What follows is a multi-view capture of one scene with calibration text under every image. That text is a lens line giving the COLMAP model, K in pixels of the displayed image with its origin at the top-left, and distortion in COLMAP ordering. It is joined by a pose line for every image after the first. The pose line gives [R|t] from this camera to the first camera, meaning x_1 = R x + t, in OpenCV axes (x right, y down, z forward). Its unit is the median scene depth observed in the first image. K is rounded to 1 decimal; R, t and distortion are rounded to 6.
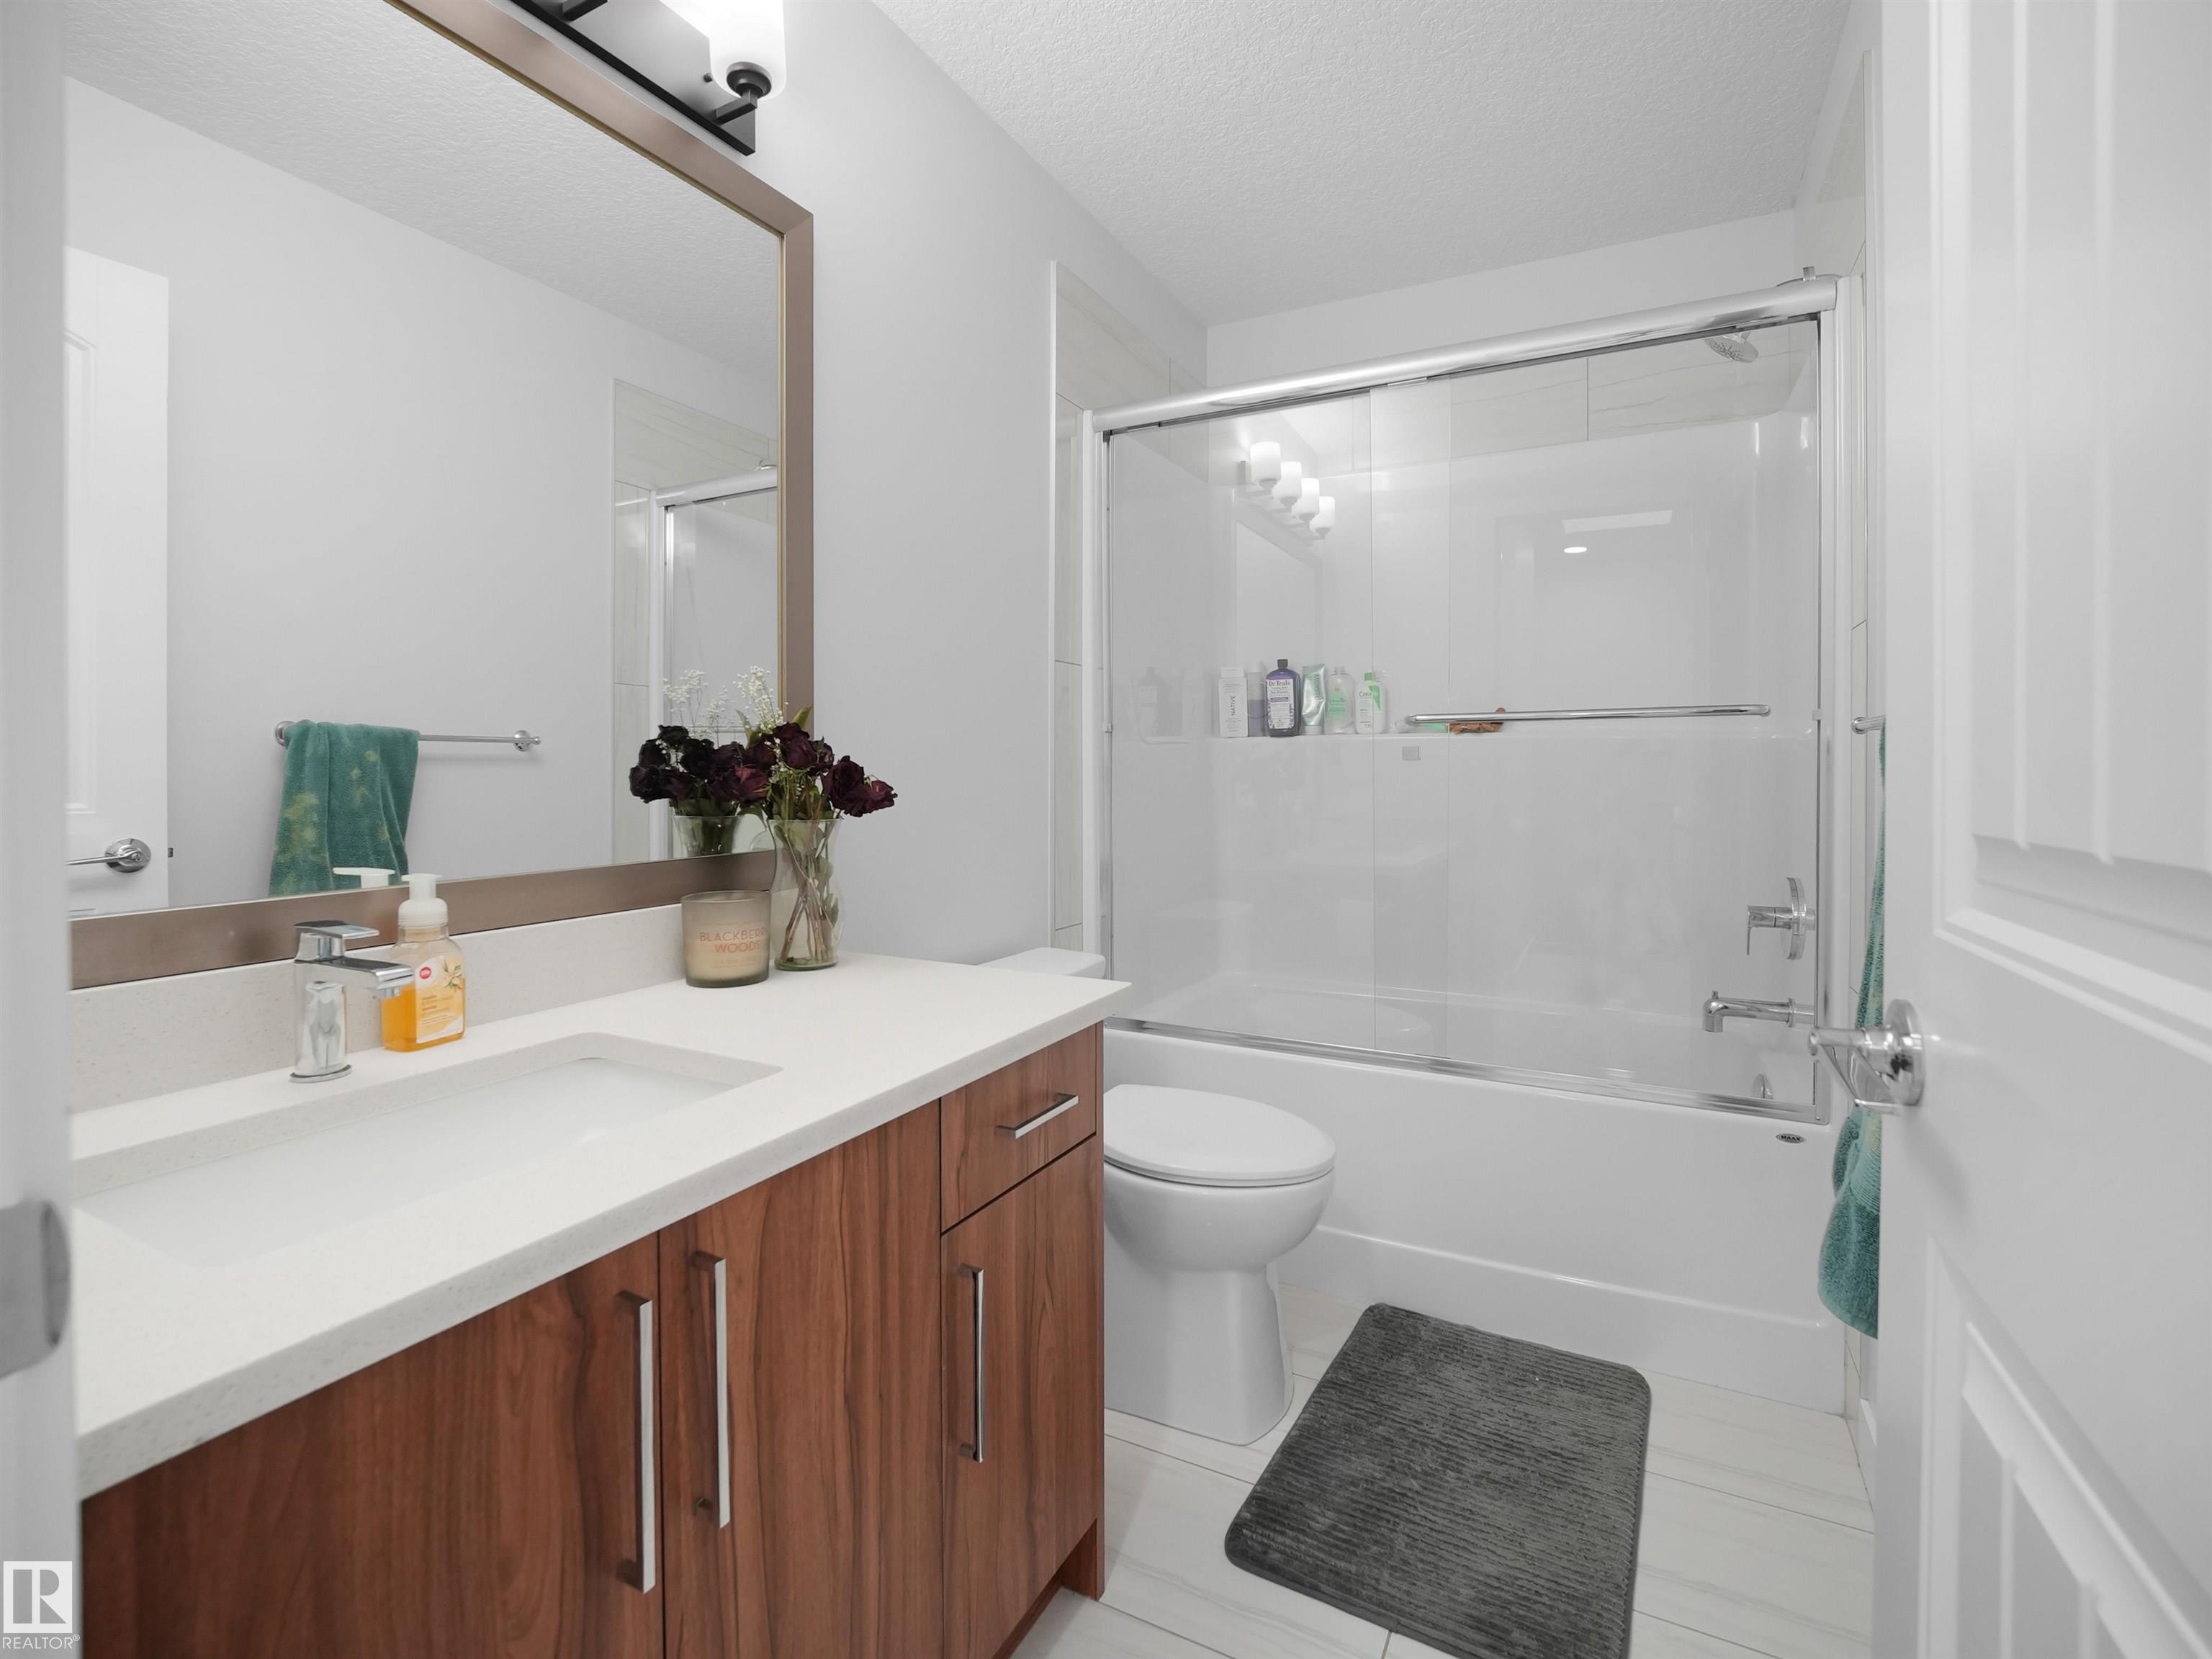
lens RADIAL K [[969.6, 0, 1106.2], [0, 969.6, 765.8], [0, 0, 1]] dist [-0.029126, -0.000051]
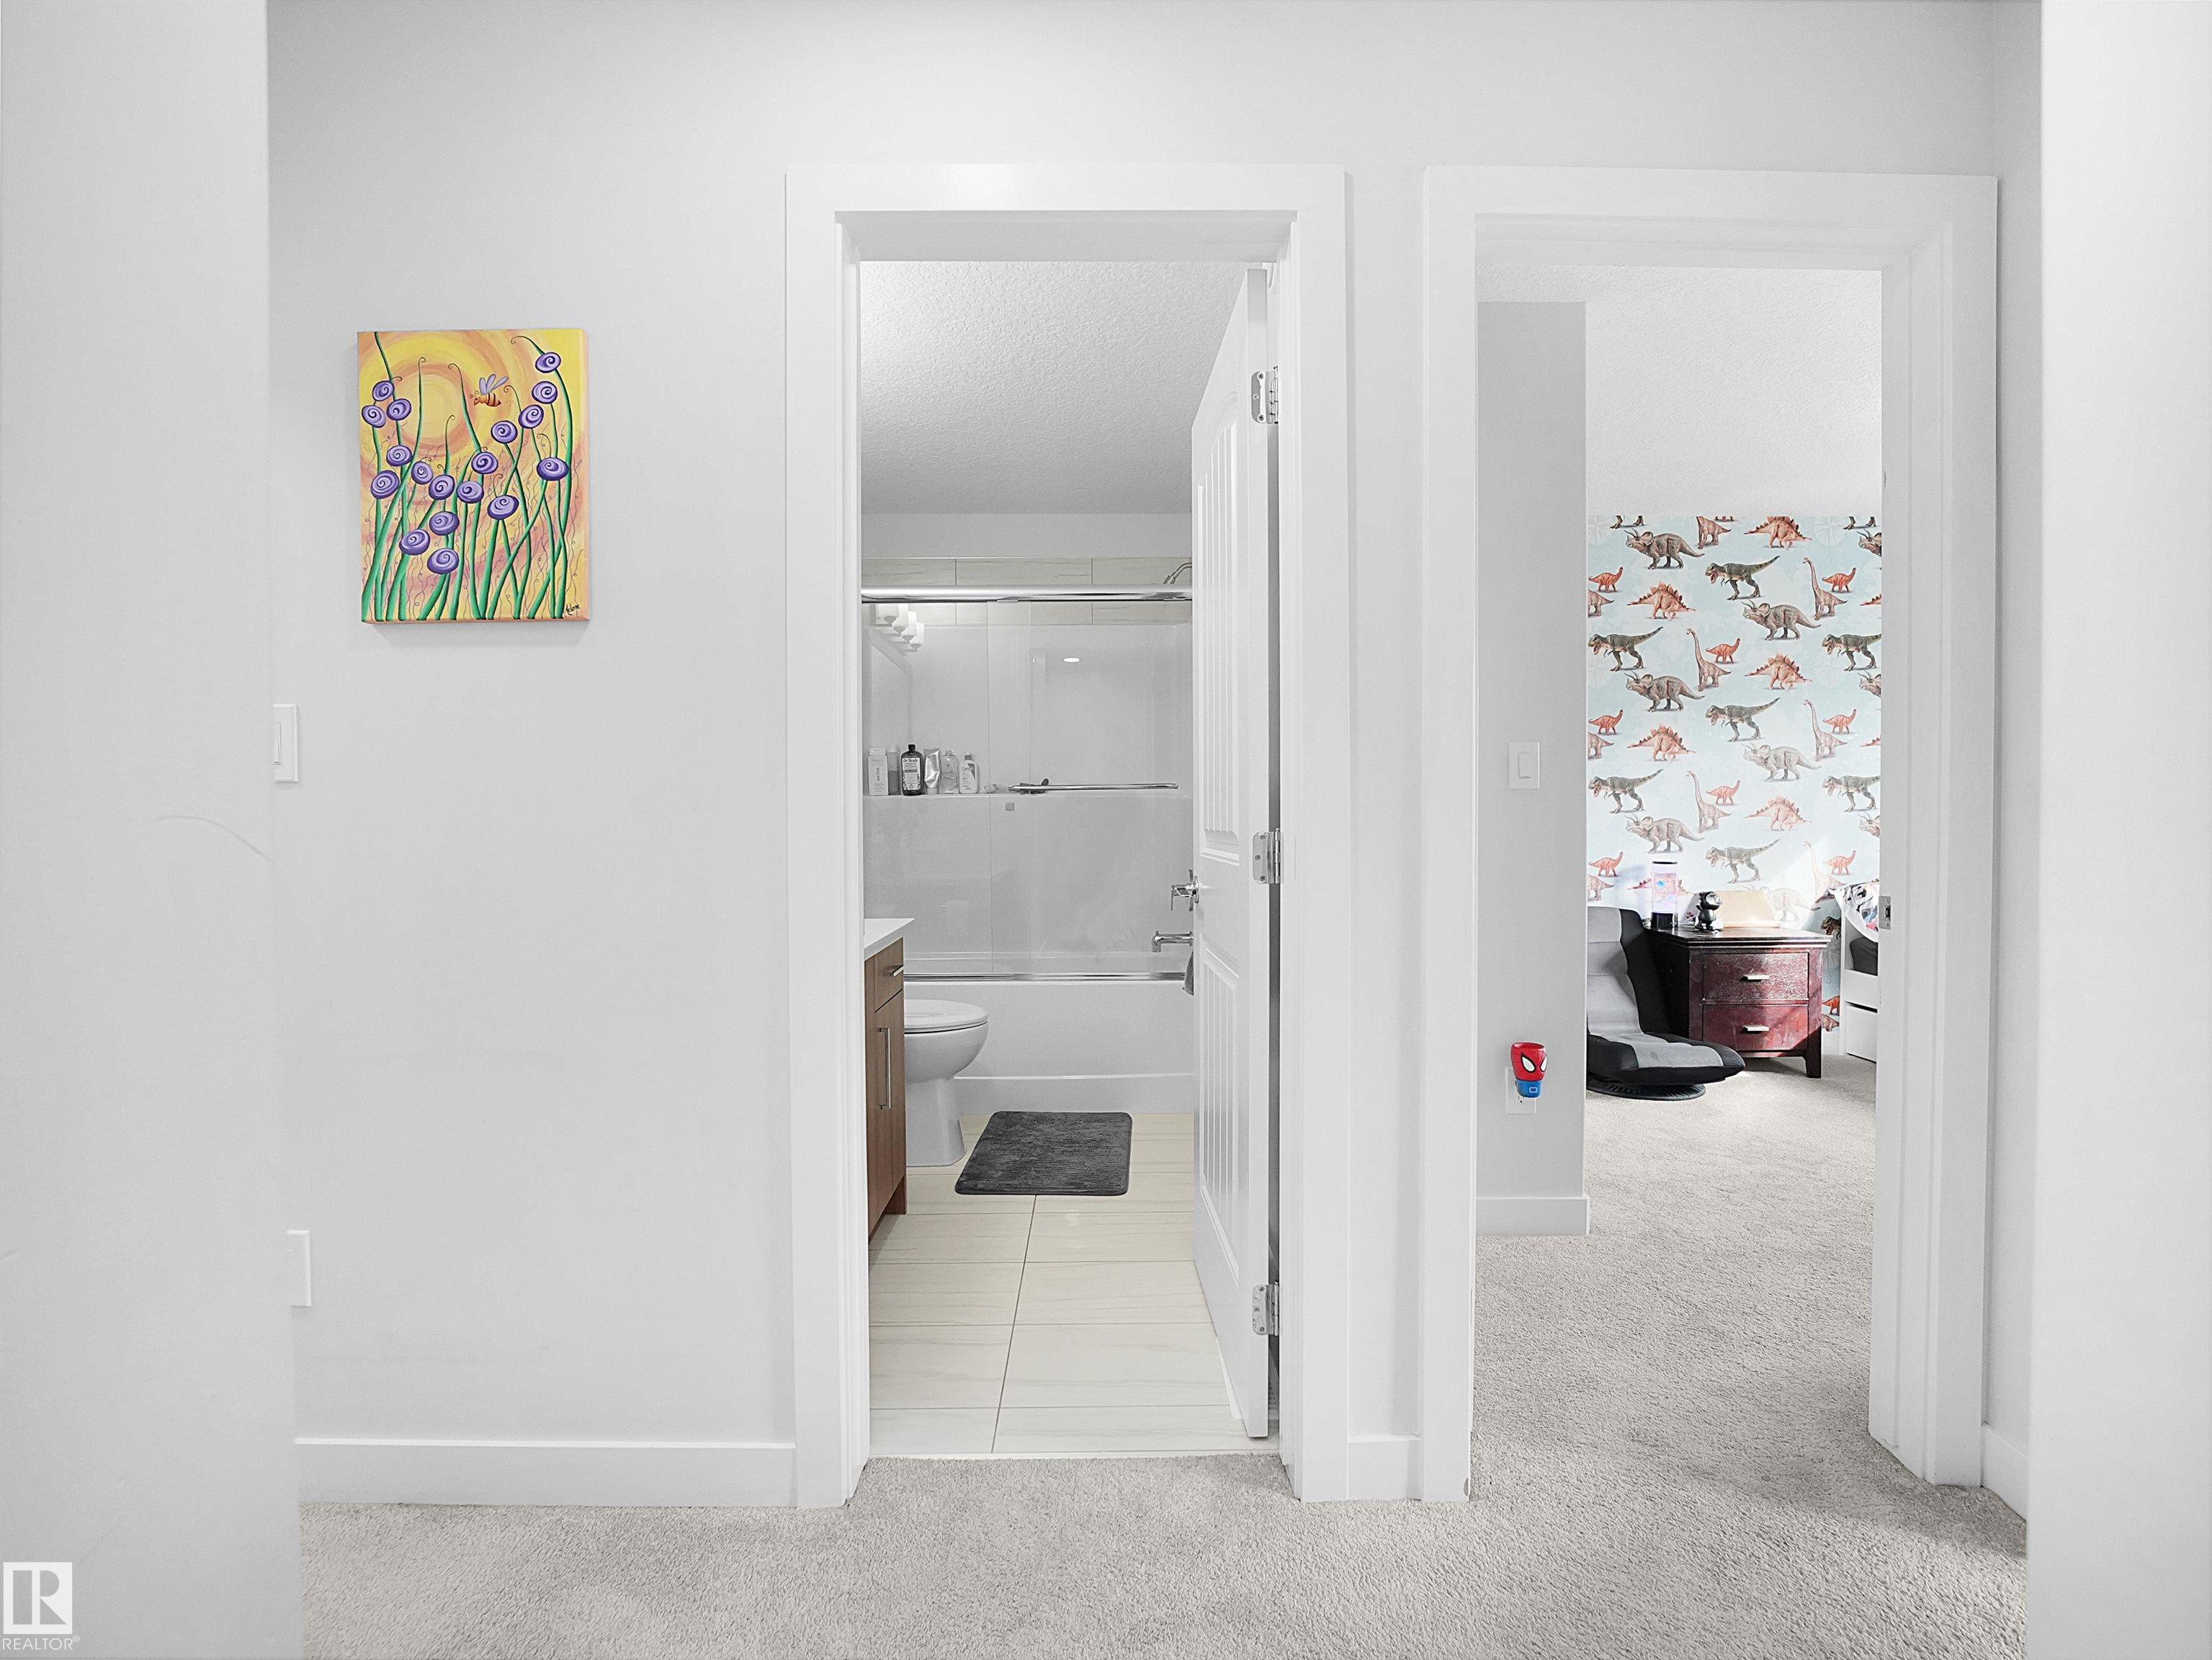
lens RADIAL K [[905.5, 0, 1106.0], [0, 905.5, 830.0], [0, 0, 1]] dist [0.001471, 0.000130]
pose [[0.877327, -0.012732, 0.479723, -0.237582], [0.005794, 0.999856, 0.015940, 0.003245], [-0.479857, -0.011206, 0.877275, -0.398875]]
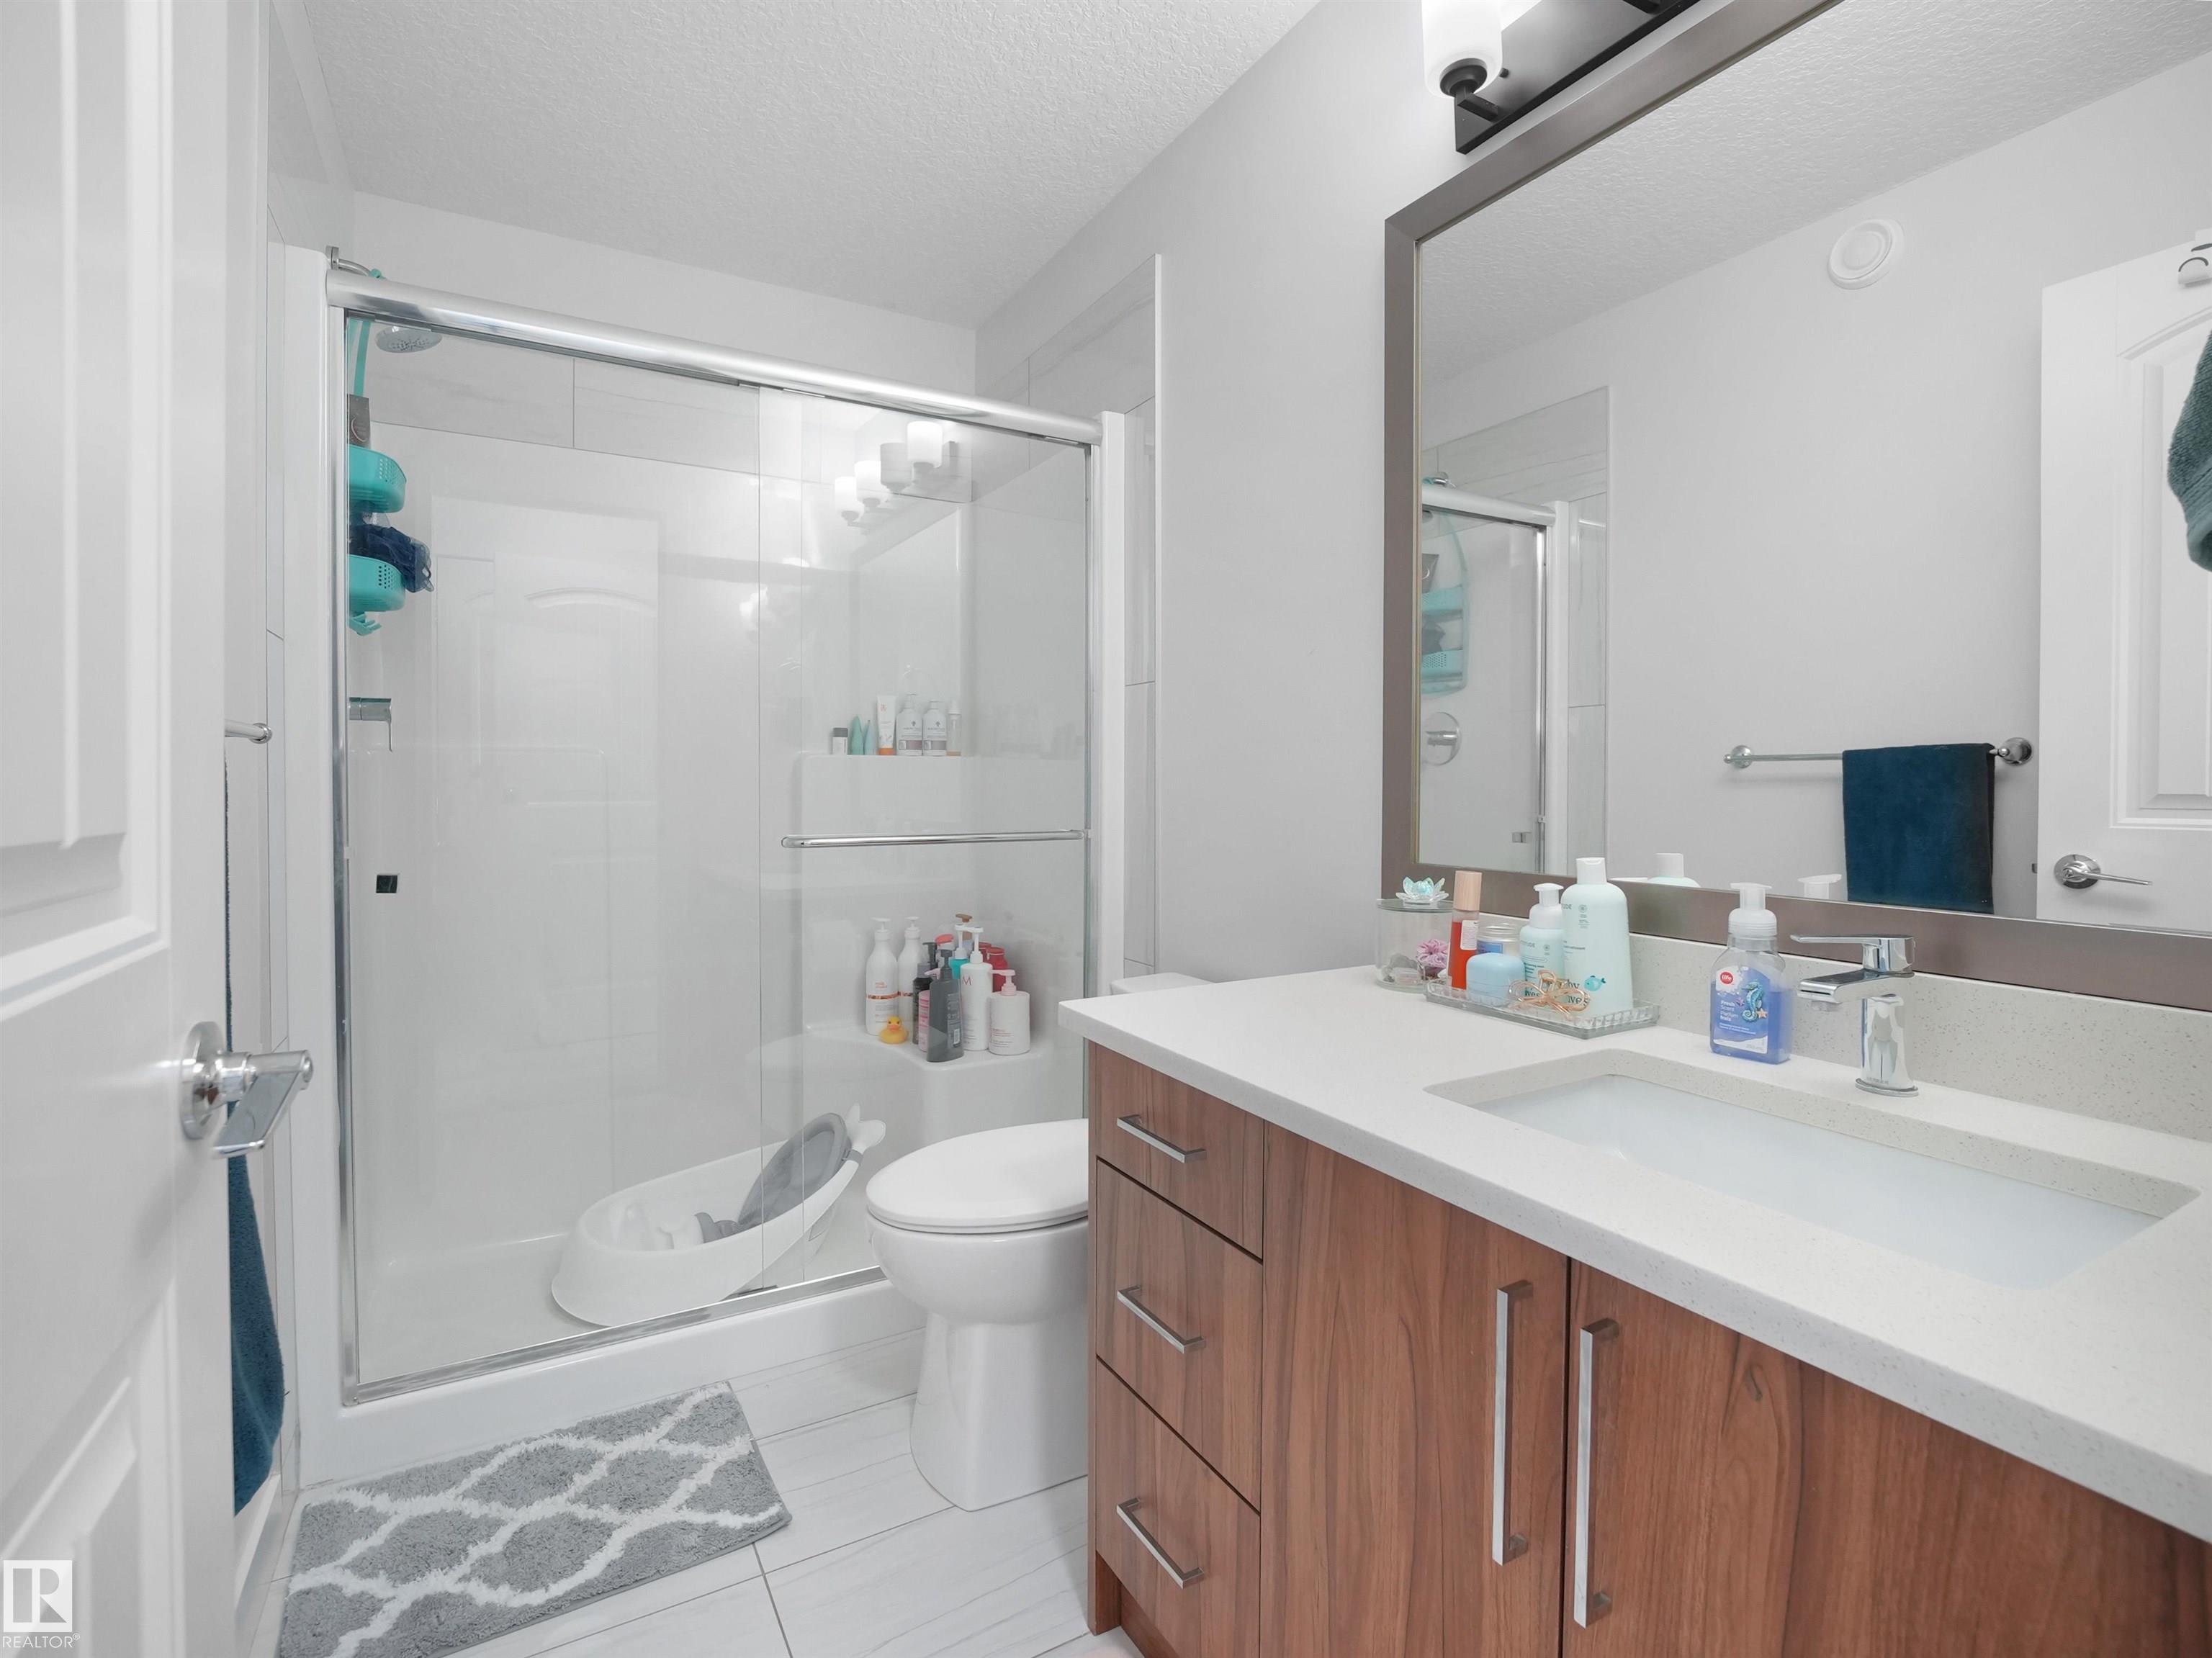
lens RADIAL K [[905.3, 0, 1106.0], [0, 905.3, 829.0], [0, 0, 1]] dist [0.001471, 0.000130]
pose [[-0.610632, 0.011650, -0.791829, 0.783436], [0.043294, 0.998888, -0.018690, 0.070466], [0.790730, -0.045694, -0.610457, 1.743018]]
